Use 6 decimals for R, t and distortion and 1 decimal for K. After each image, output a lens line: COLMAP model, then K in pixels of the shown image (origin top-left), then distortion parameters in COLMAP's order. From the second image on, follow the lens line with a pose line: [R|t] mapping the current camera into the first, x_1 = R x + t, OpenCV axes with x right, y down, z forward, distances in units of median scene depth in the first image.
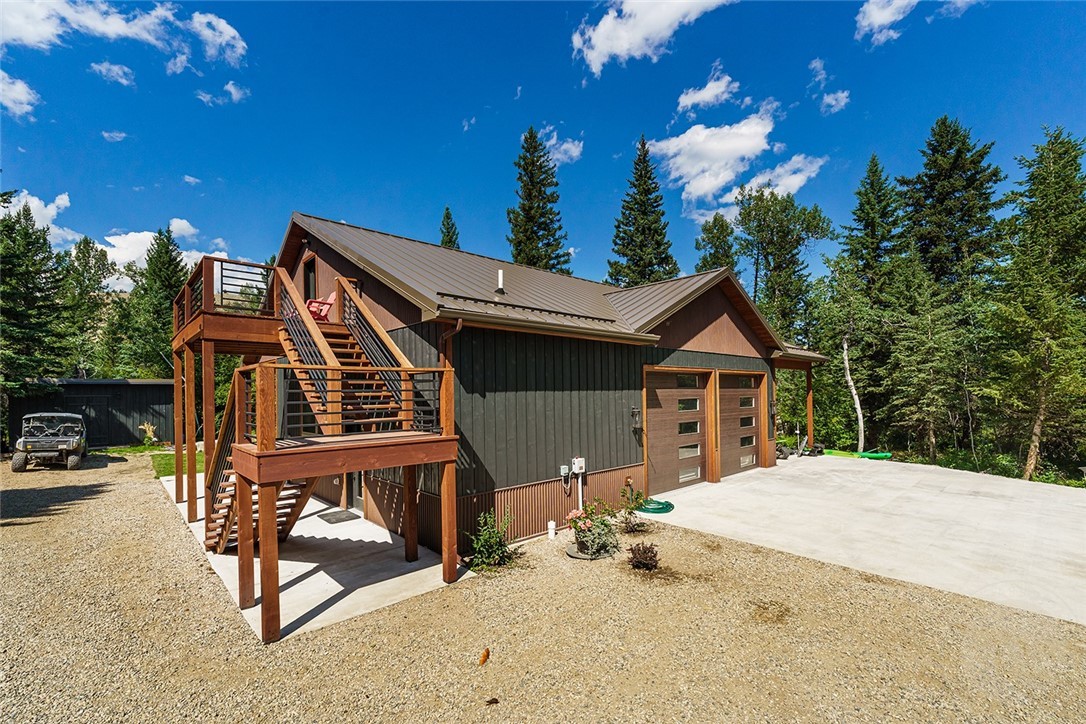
lens RADIAL K [[450.2, 0, 542.6], [0, 450.2, 386.2], [0, 0, 1]] dist [-0.009838, 0.000131]
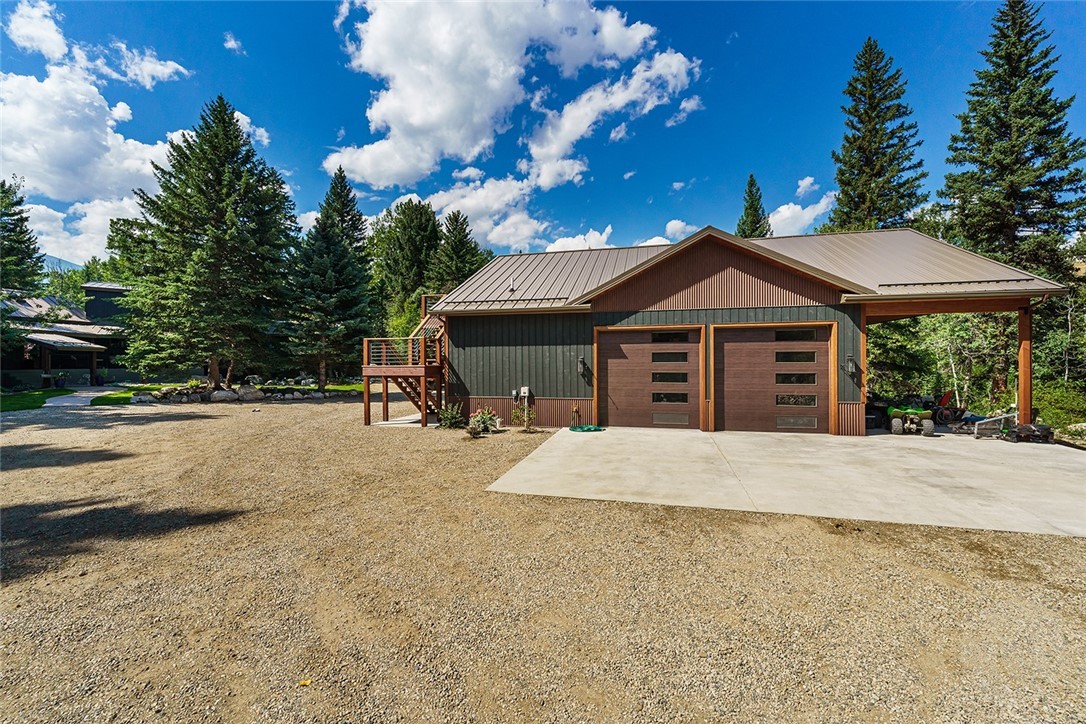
lens RADIAL K [[435.3, 0, 543.0], [0, 435.3, 362.0], [0, 0, 1]] dist [-0.000379, -0.000091]
pose [[0.565621, 0.004531, -0.824653, 1.196393], [0.011408, 0.999846, 0.013318, 0.039563], [0.824586, -0.016940, 0.565483, 0.129411]]
